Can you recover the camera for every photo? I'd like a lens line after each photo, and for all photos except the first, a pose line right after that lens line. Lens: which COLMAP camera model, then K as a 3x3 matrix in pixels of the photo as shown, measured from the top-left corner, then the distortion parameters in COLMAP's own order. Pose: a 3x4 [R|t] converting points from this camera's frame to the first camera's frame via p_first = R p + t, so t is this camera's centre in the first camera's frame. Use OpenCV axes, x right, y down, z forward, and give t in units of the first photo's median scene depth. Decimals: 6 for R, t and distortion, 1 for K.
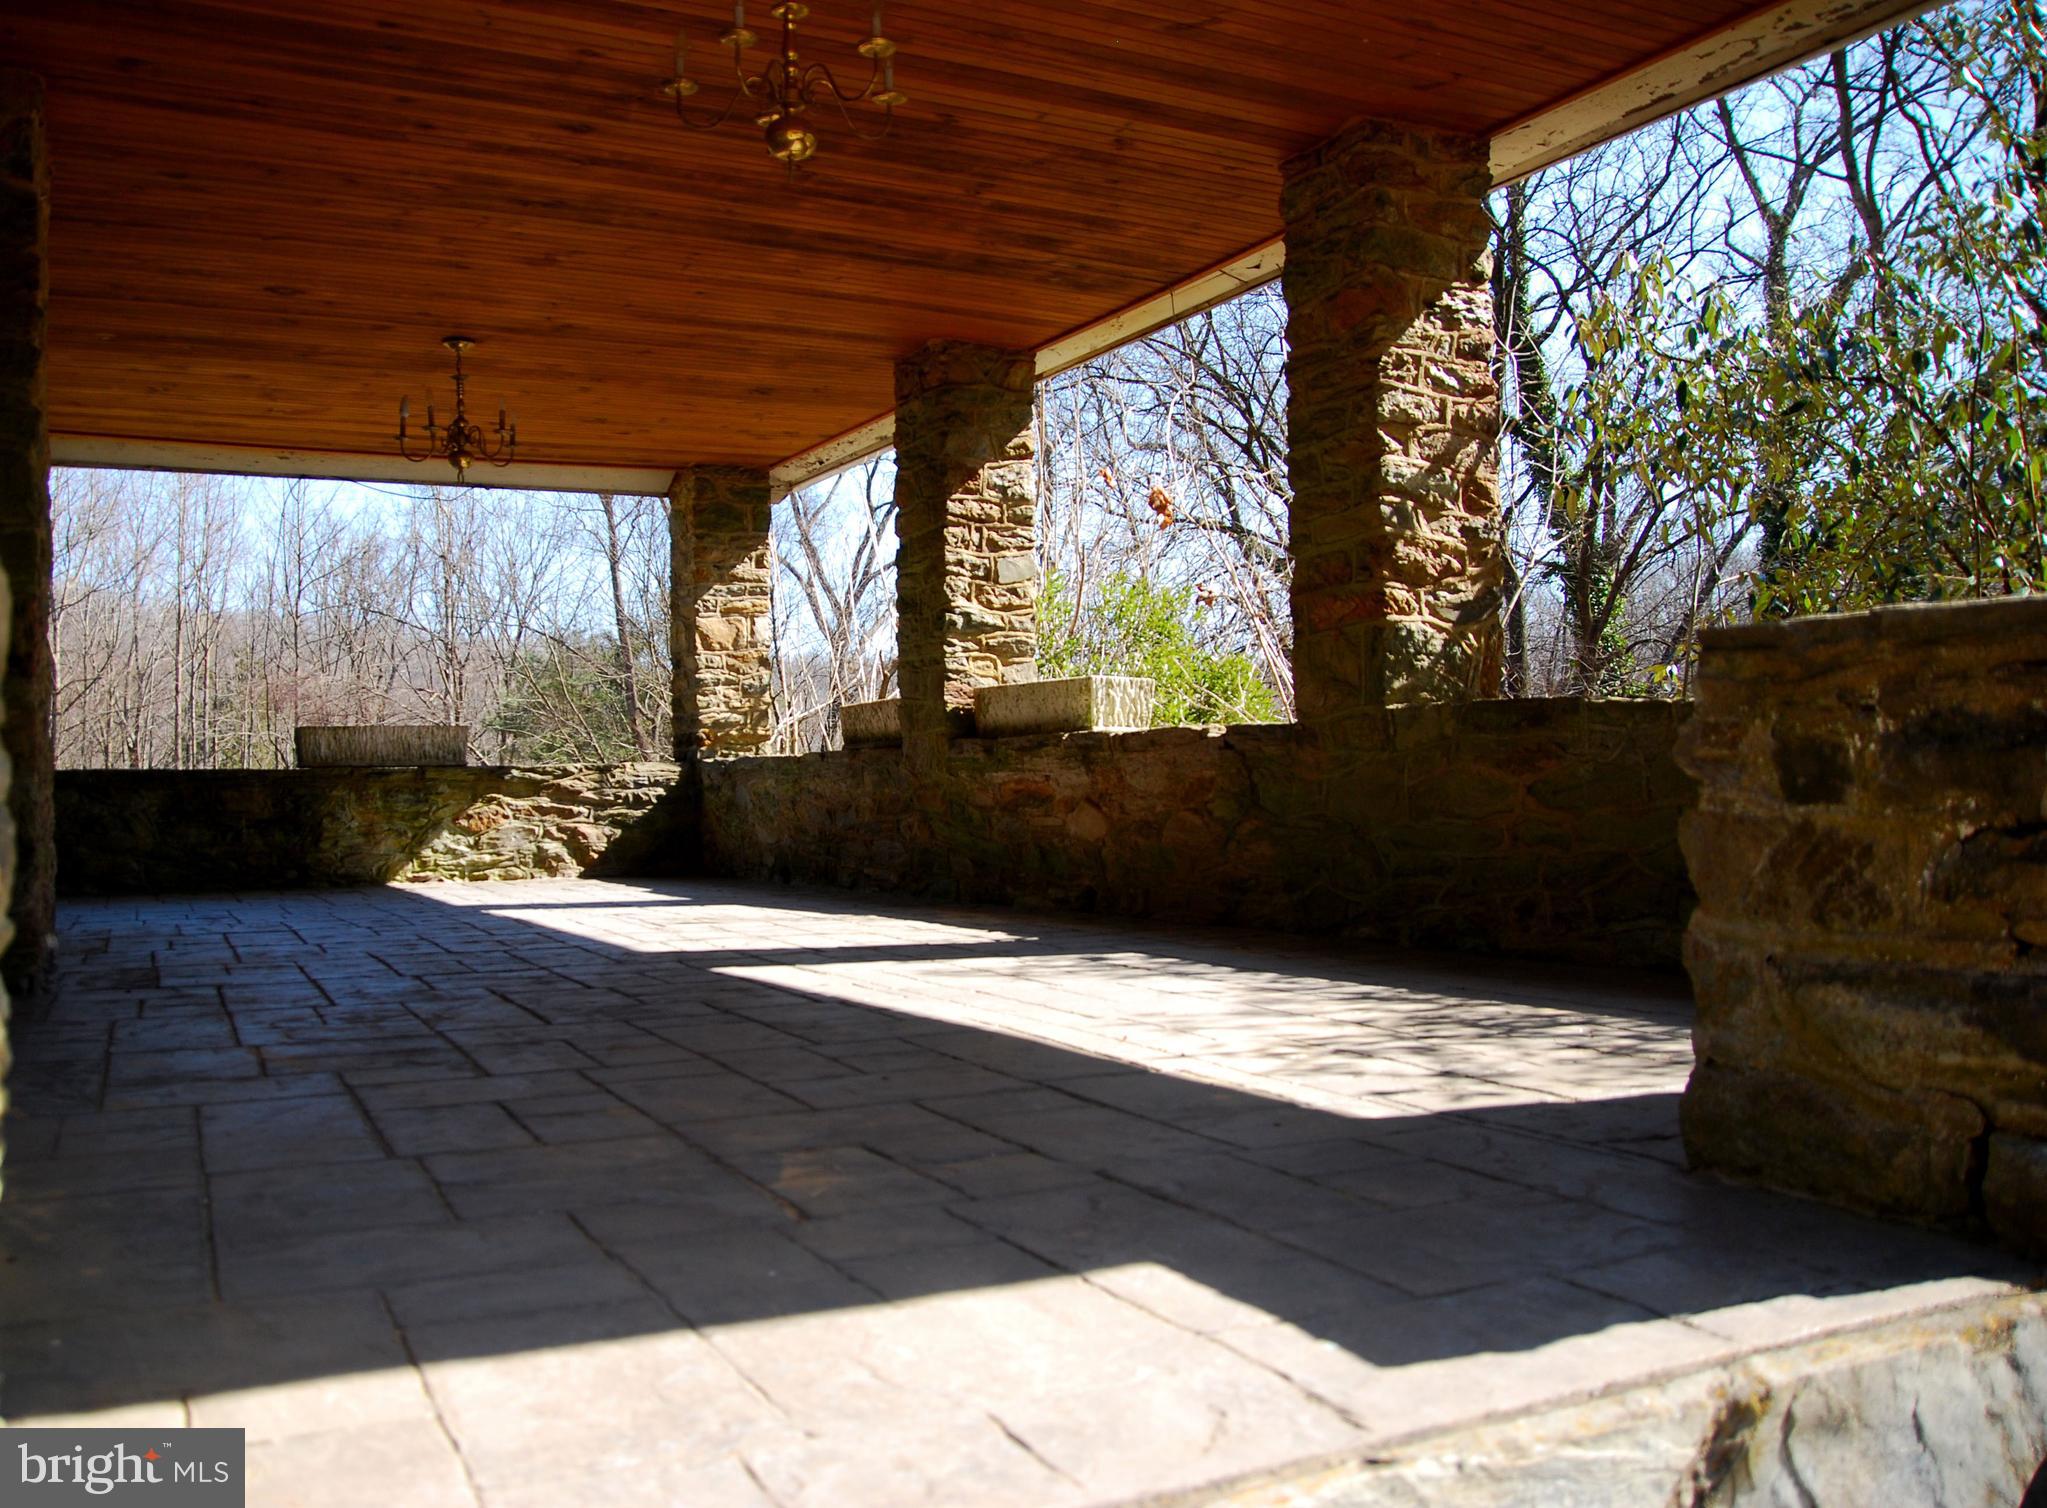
lens RADIAL K [[1732.6, 0, 943.1], [0, 1732.6, 774.8], [0, 0, 1]] dist [-0.083014, 0.002598]
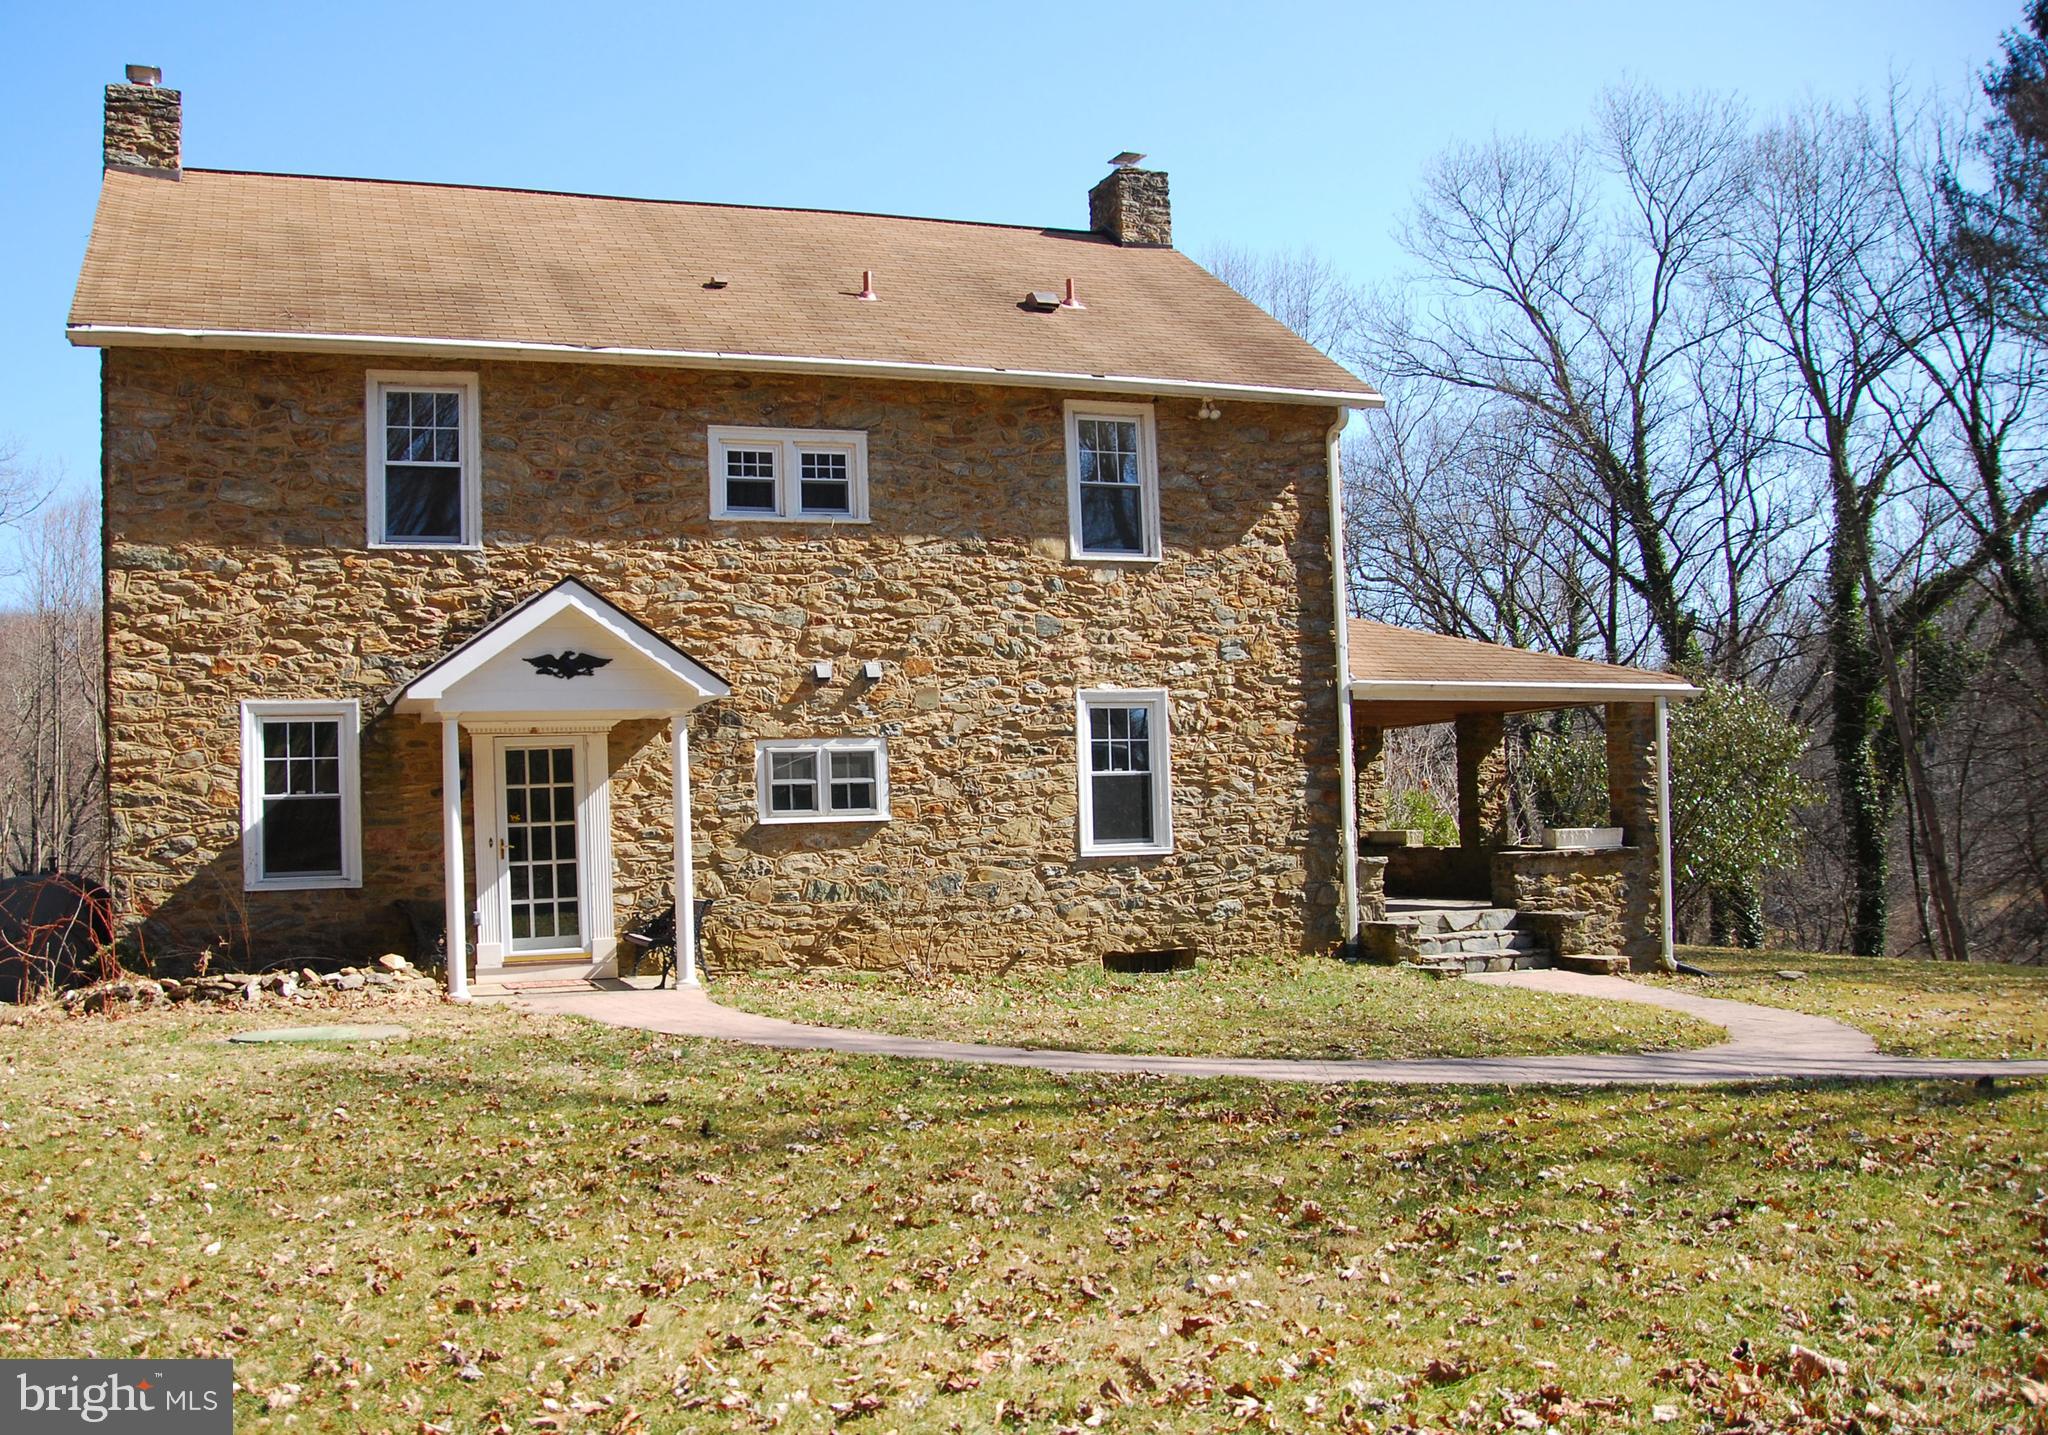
lens RADIAL K [[2120.8, 0, 1024.0], [0, 2120.8, 717.5], [0, 0, 1]] dist [-0.014127, -0.001306]
pose [[0.999514, -0.012509, -0.028565, -0.521449], [0.011309, 0.999062, -0.041801, -0.103777], [0.029061, 0.041458, 0.998718, -3.095816]]
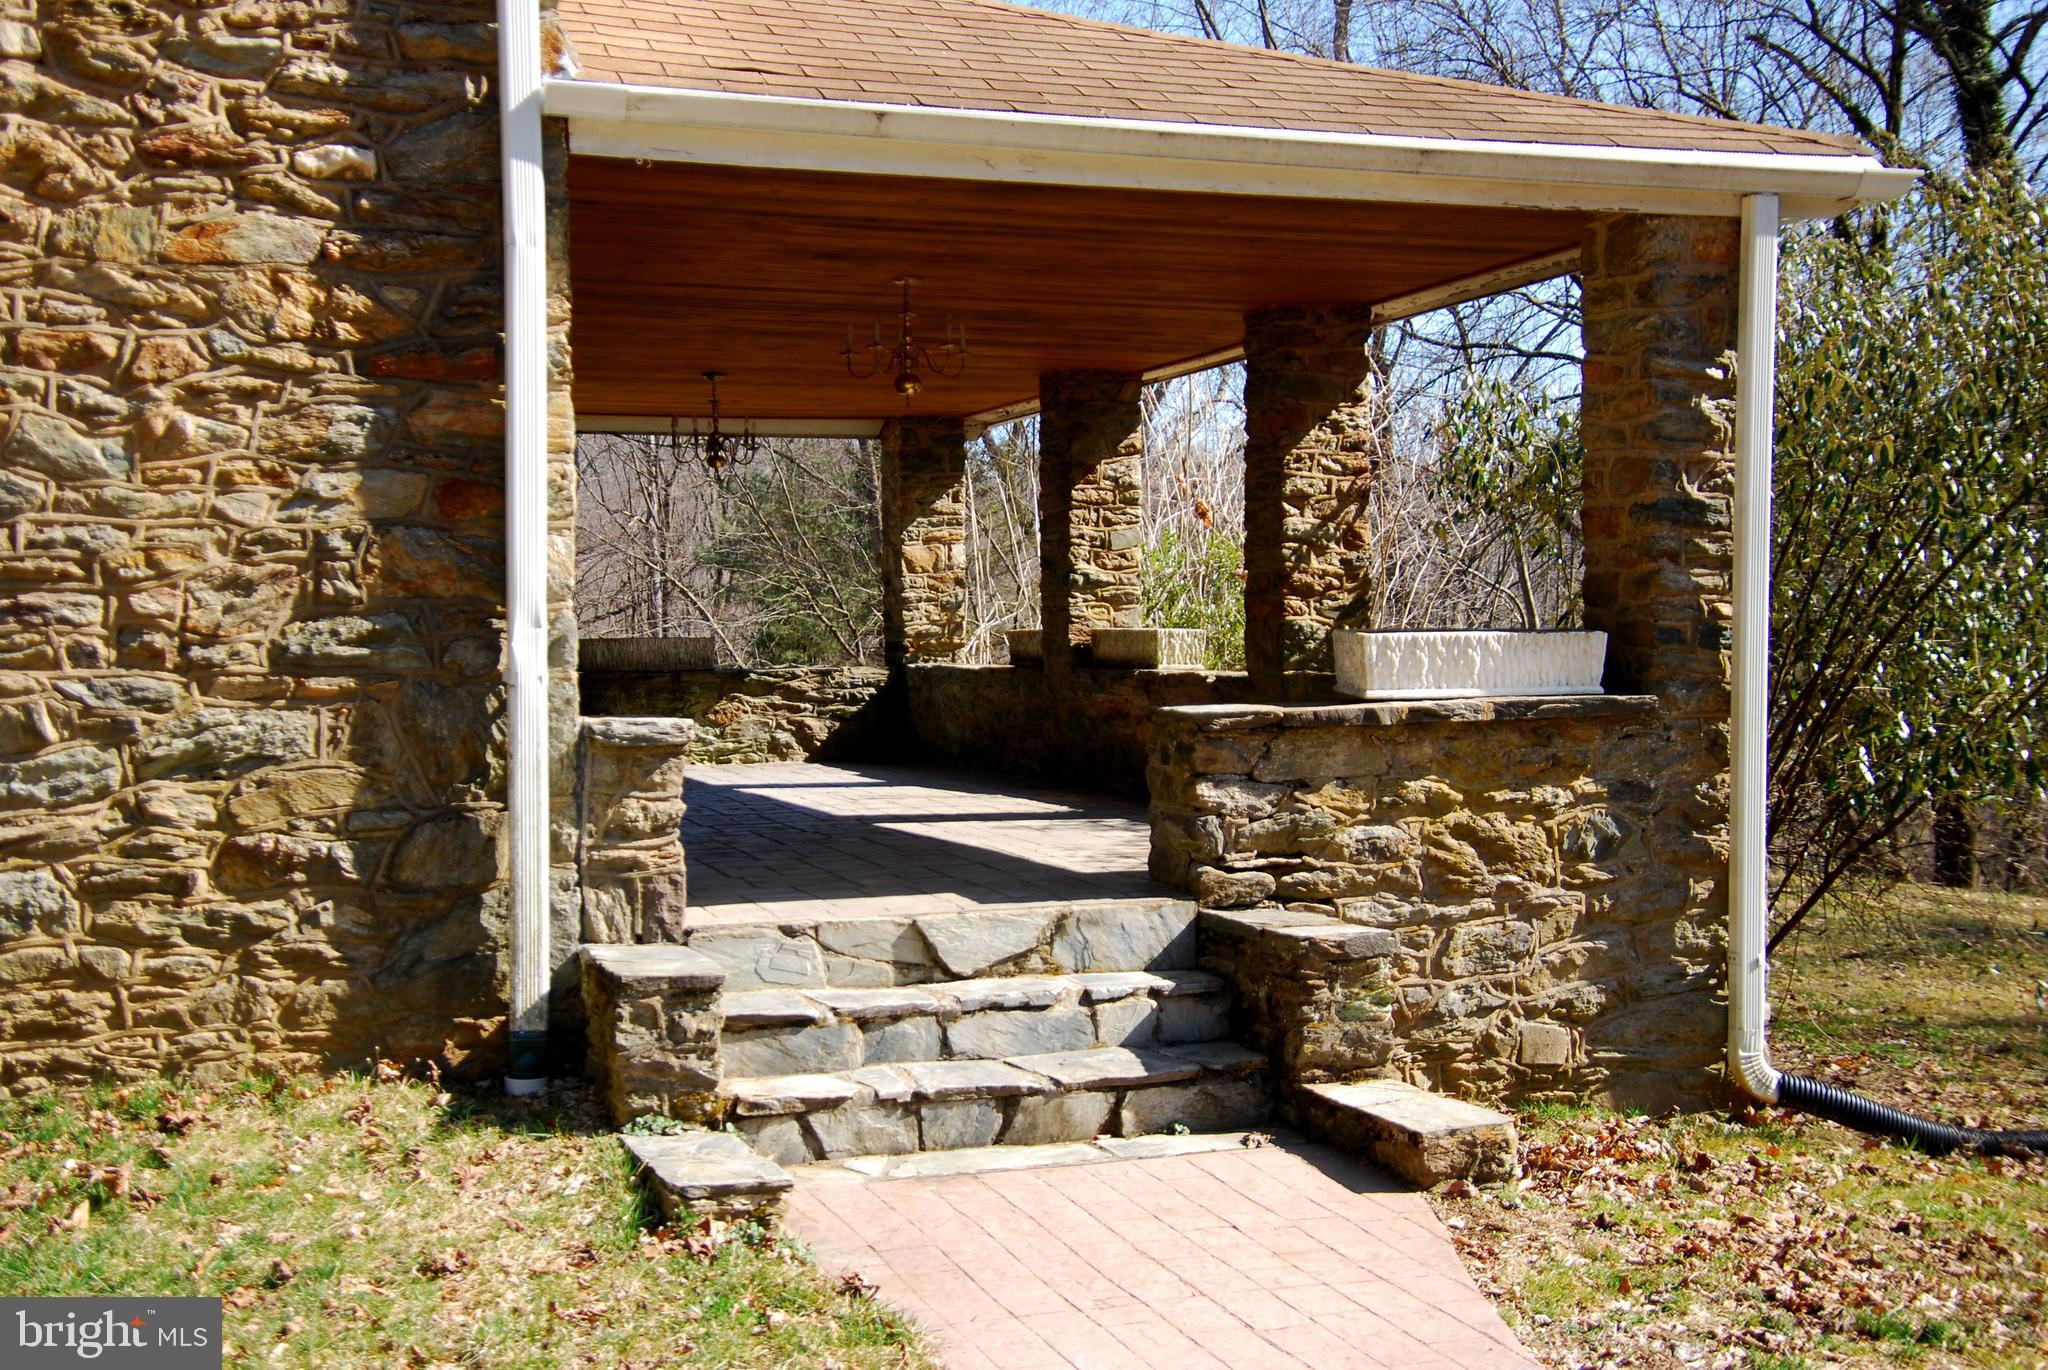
lens RADIAL K [[2491.4, 0, 1064.7], [0, 2491.4, 689.2], [0, 0, 1]] dist [0.142894, 0.013462]
pose [[0.994094, 0.009149, -0.108138, 0.205418], [-0.005058, 0.999263, 0.038040, -0.075813], [0.108406, -0.037268, 0.993408, -0.926958]]
